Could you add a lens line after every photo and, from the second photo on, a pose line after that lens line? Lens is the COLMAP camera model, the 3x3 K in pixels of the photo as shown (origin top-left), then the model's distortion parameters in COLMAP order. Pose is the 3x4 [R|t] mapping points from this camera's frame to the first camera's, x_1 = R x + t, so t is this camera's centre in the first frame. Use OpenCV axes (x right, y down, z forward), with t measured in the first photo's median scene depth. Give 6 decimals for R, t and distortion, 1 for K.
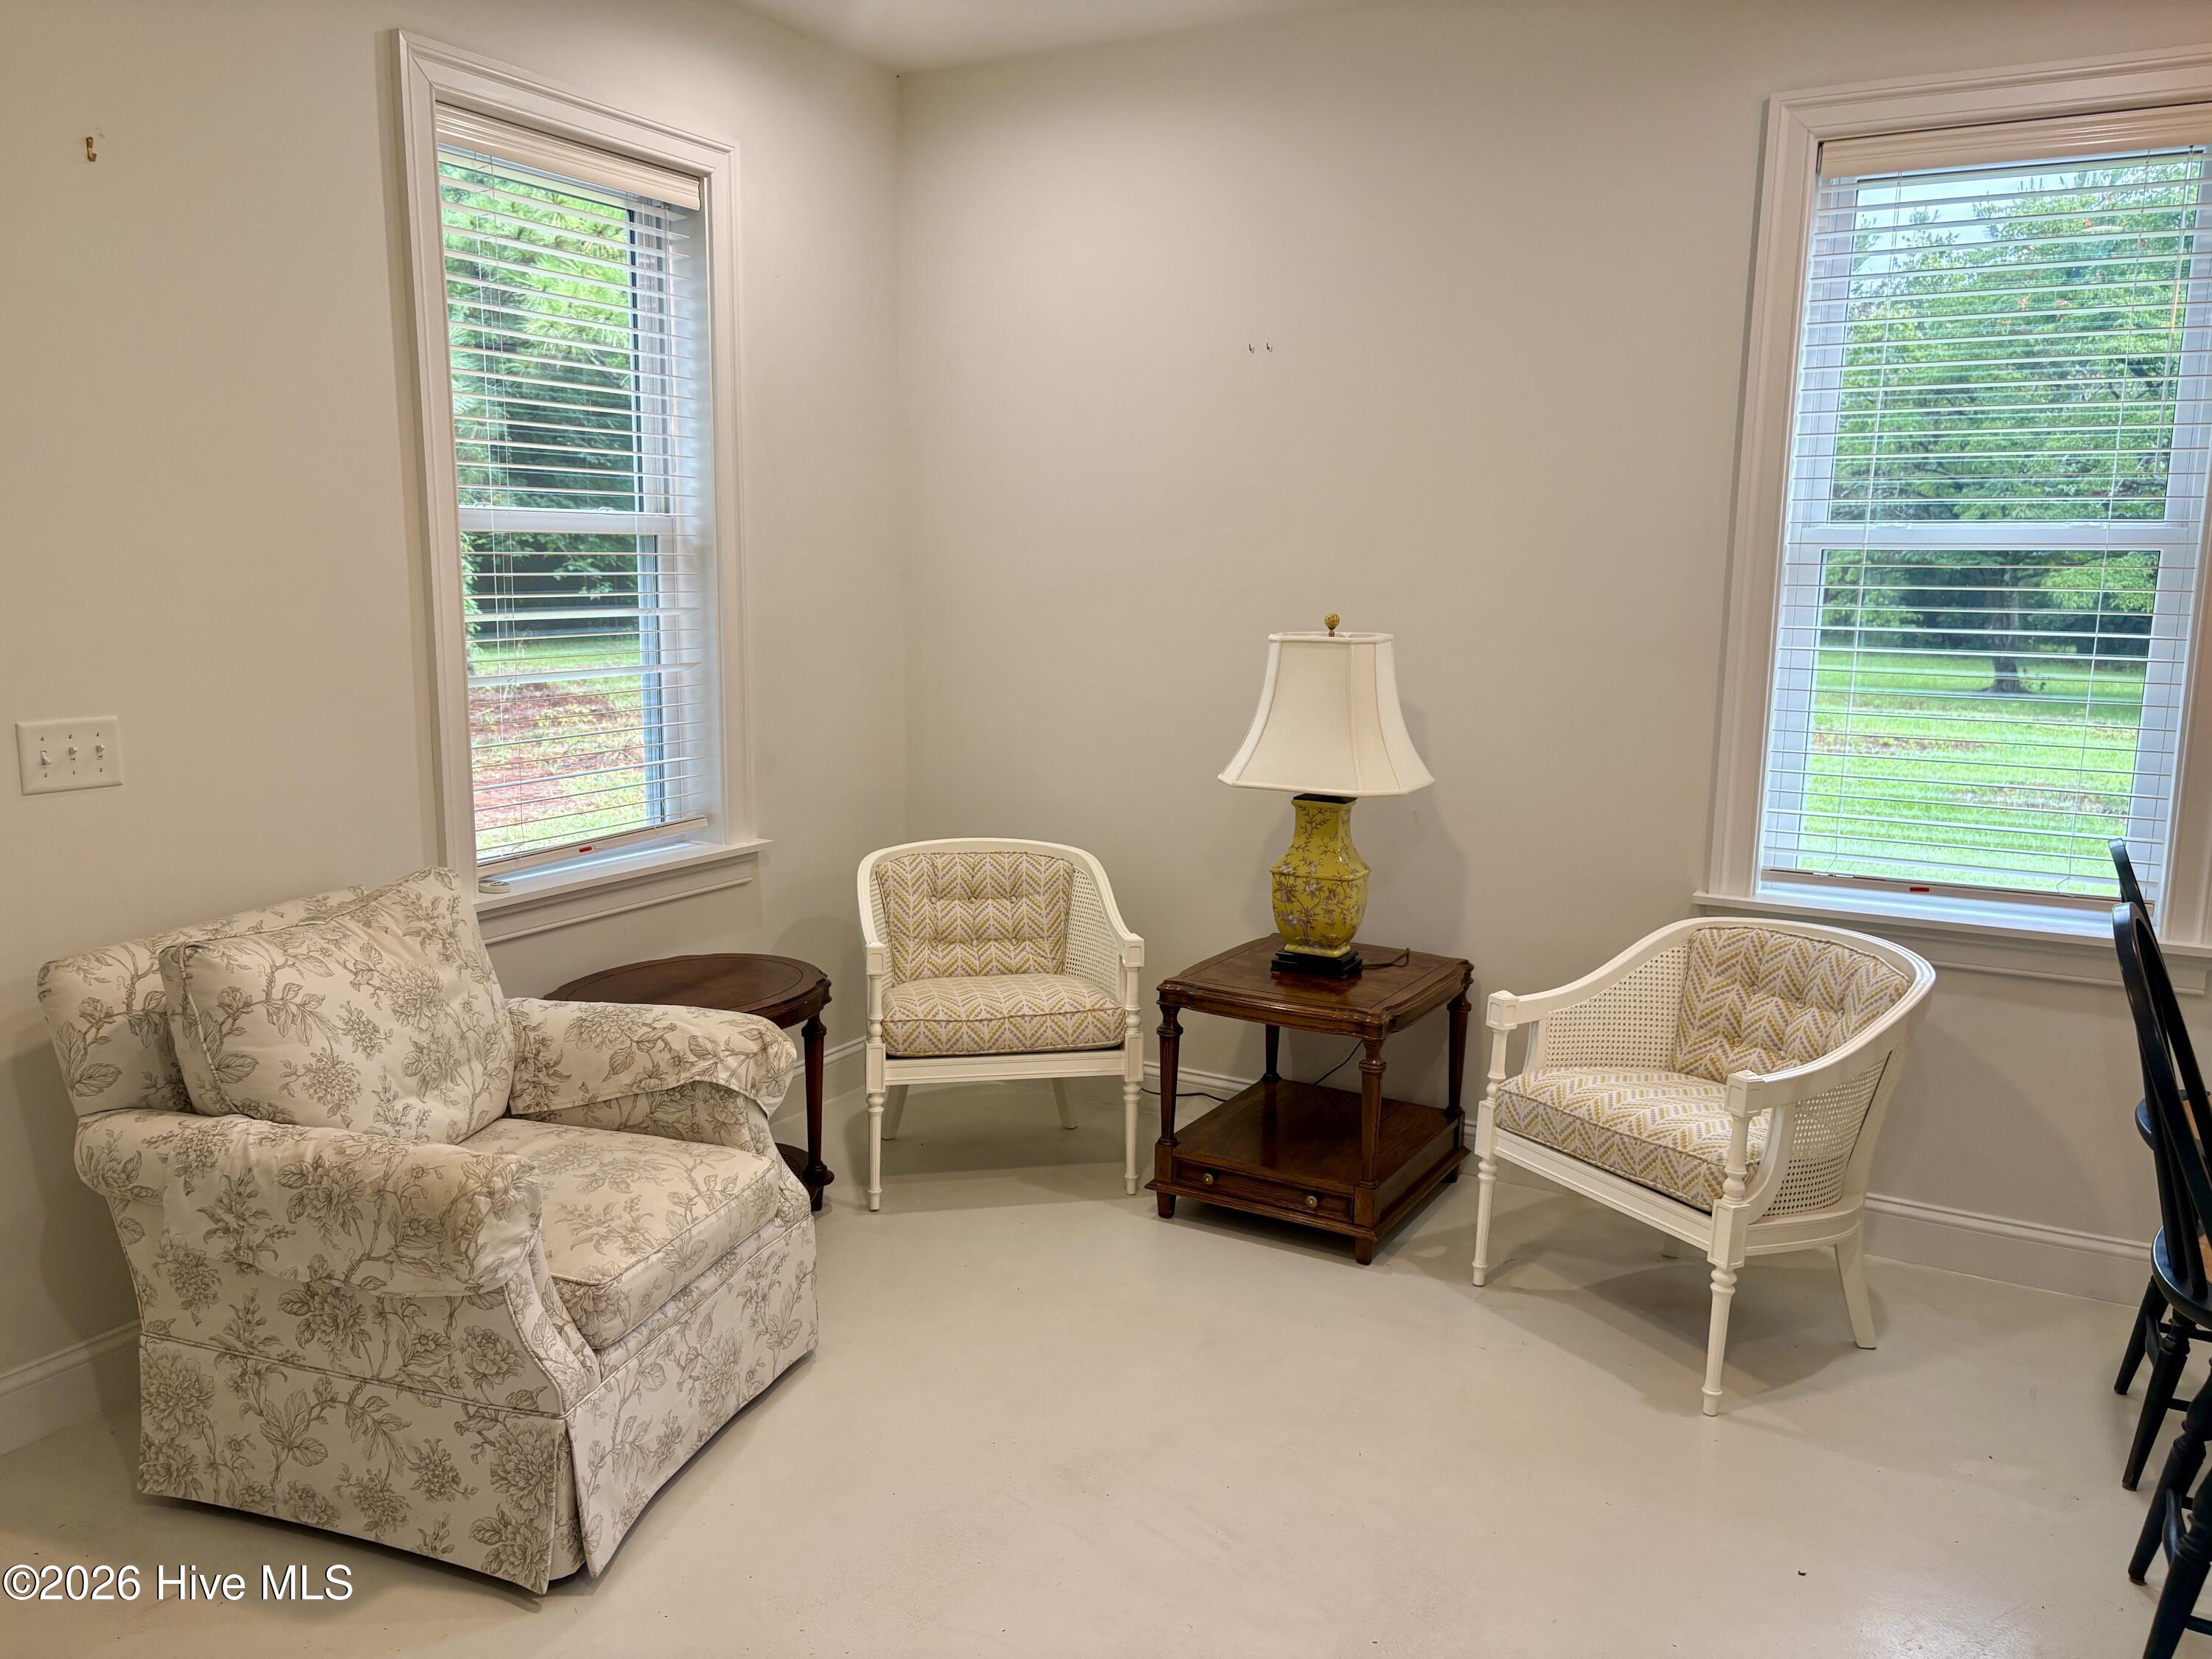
lens RADIAL K [[1673.7, 0, 1101.9], [0, 1673.7, 840.5], [0, 0, 1]] dist [0.021537, -0.013087]
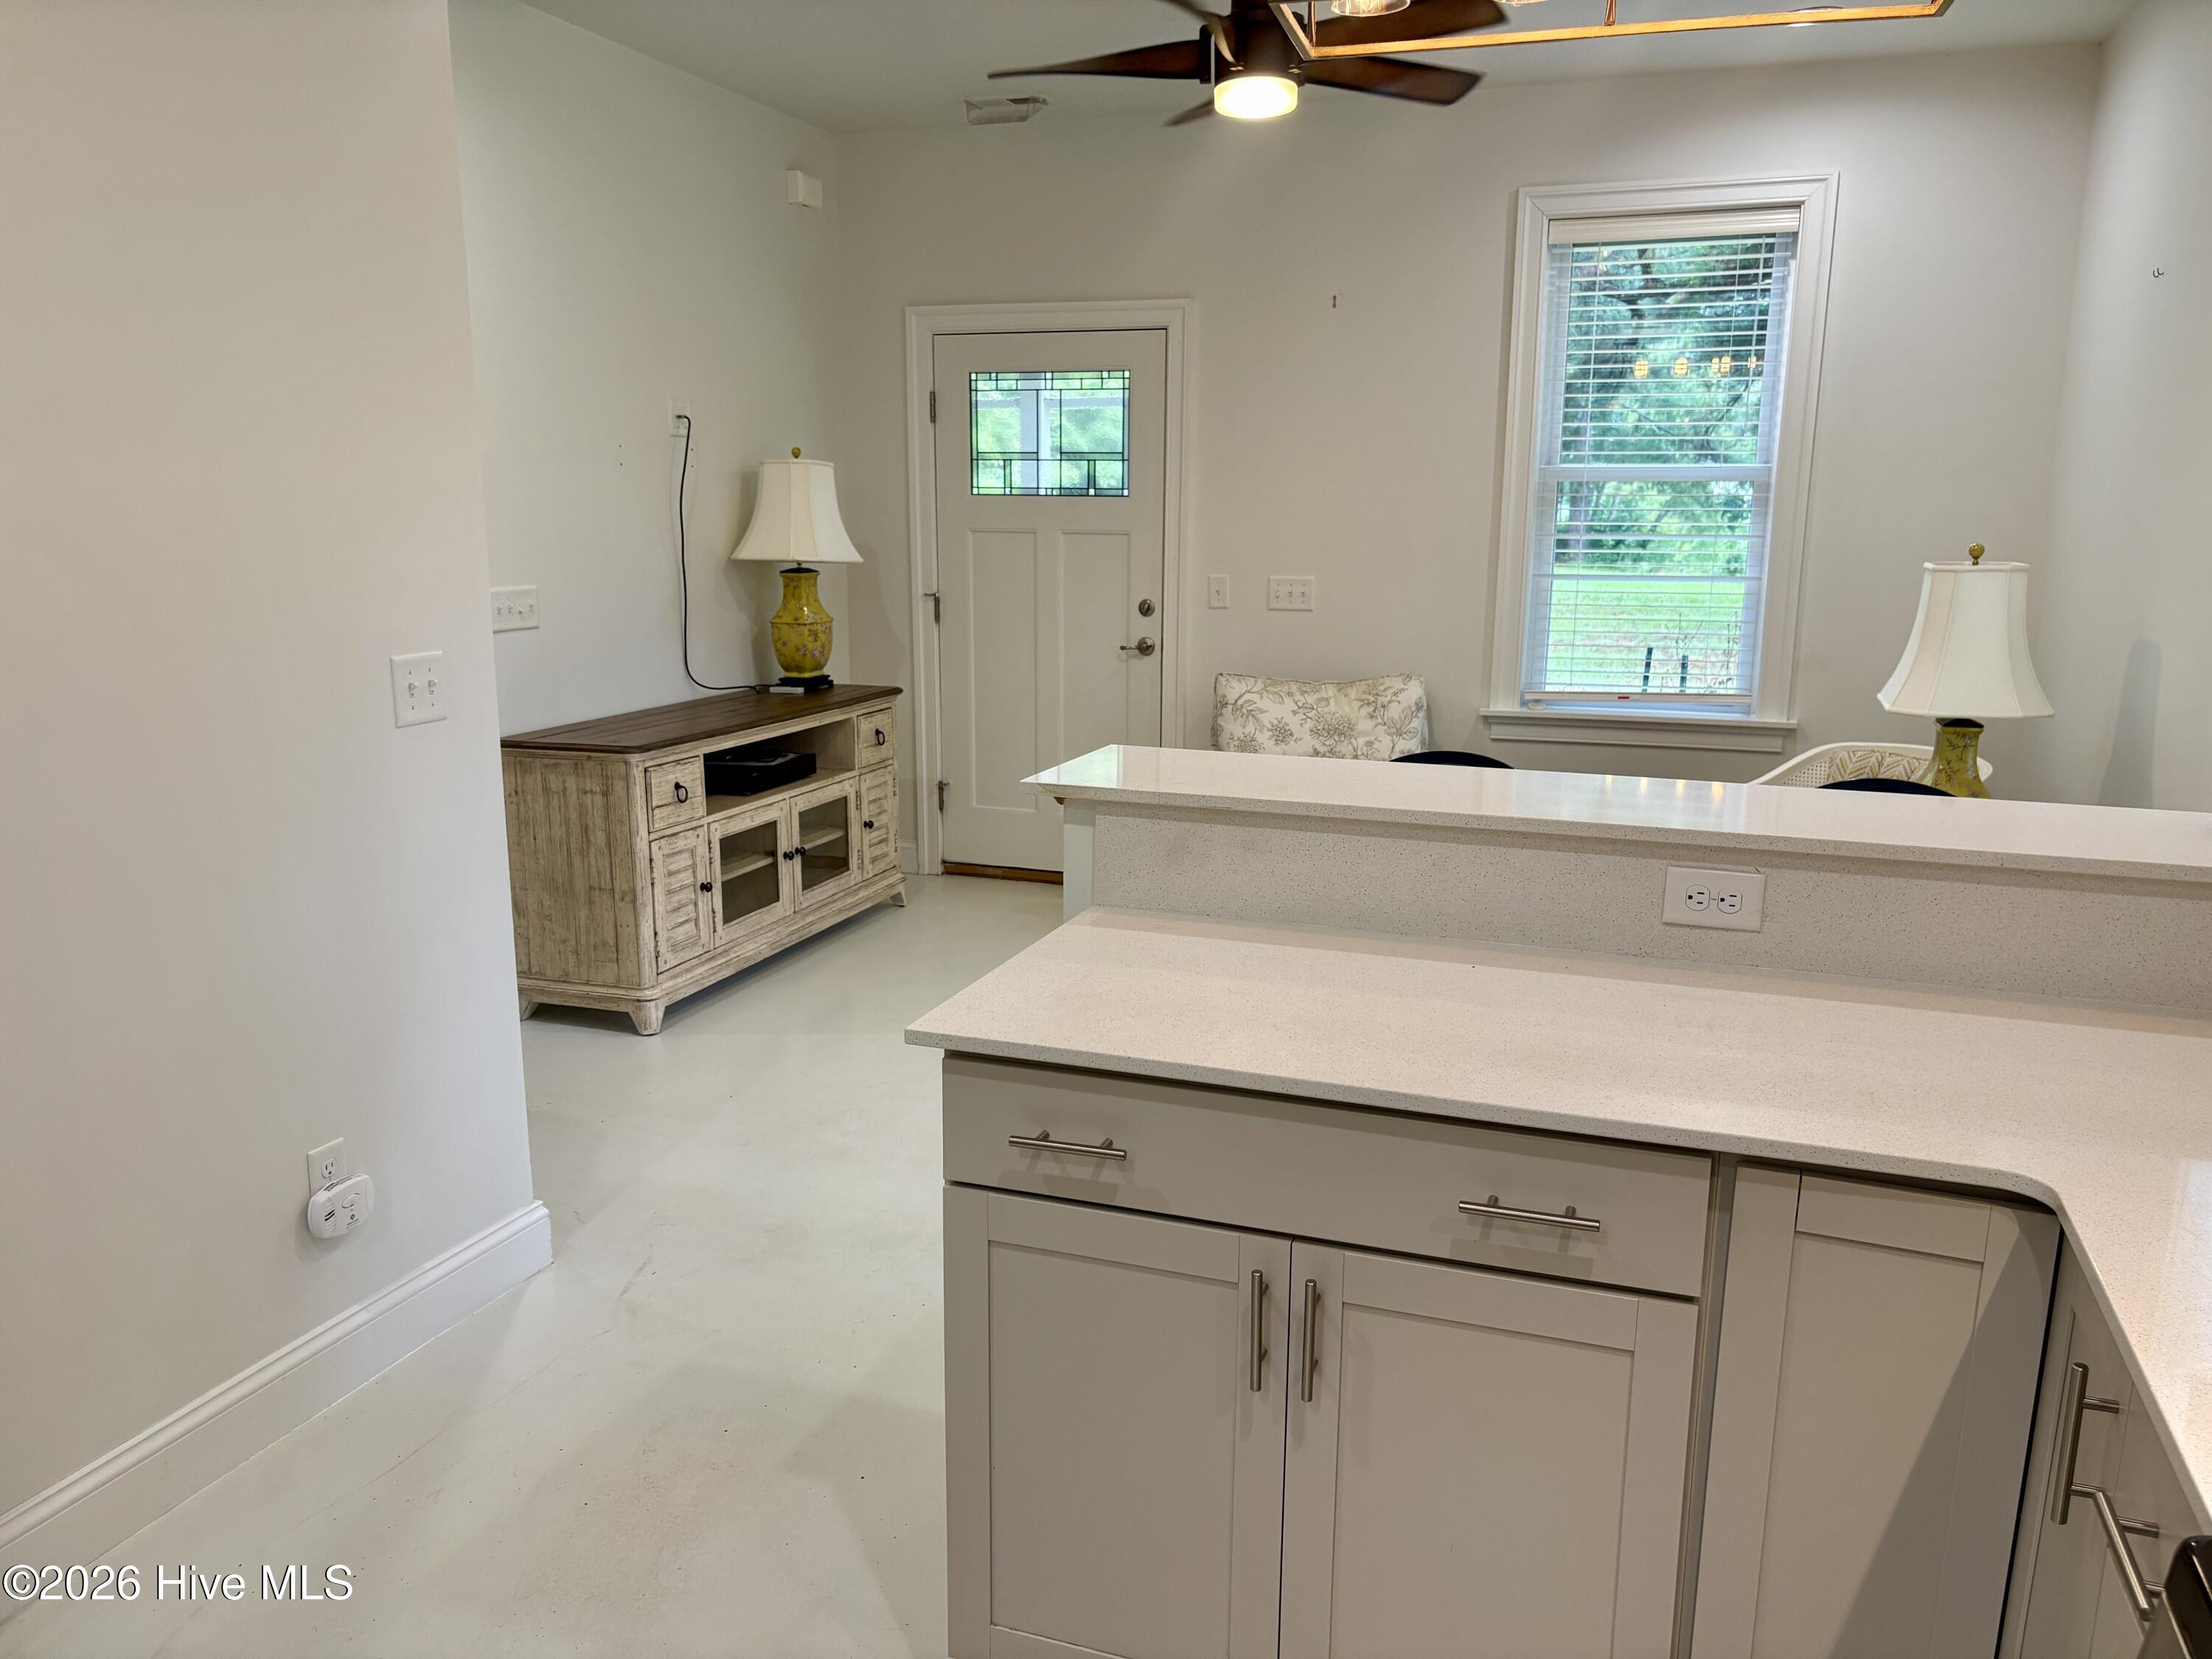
lens RADIAL K [[1673.7, 0, 1105.7], [0, 1673.7, 831.5], [0, 0, 1]] dist [0.021537, -0.013087]
pose [[0.186956, 0.183789, -0.965023, 1.088476], [-0.160038, 0.974918, 0.154669, -0.036368], [0.969245, 0.125524, 0.211680, 0.272065]]
